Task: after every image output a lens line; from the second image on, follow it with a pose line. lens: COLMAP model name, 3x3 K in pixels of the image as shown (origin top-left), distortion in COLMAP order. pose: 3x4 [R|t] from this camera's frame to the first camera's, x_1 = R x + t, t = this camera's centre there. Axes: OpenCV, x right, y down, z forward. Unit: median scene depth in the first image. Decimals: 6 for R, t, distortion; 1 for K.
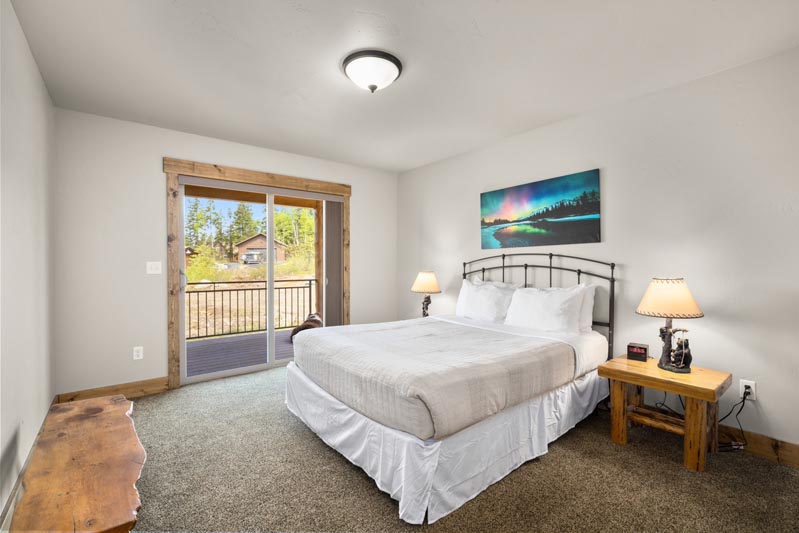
lens RADIAL K [[357.0, 0, 397.3], [0, 357.0, 266.7], [0, 0, 1]] dist [-0.003221, 0.000187]
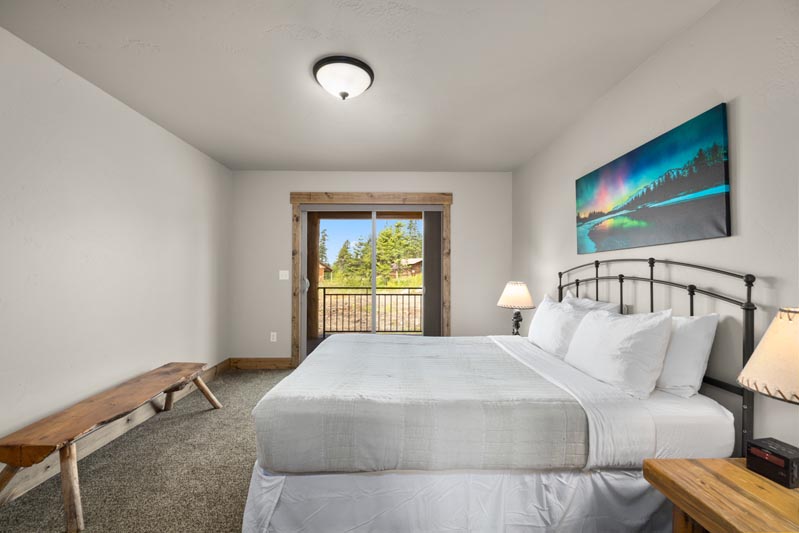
lens RADIAL K [[333.9, 0, 397.7], [0, 333.9, 268.6], [0, 0, 1]] dist [0.002019, 0.000035]
pose [[0.793521, -0.002115, -0.608539, 0.408562], [-0.010188, 0.999808, -0.016760, -0.004421], [0.608457, 0.019500, 0.793347, 0.247012]]
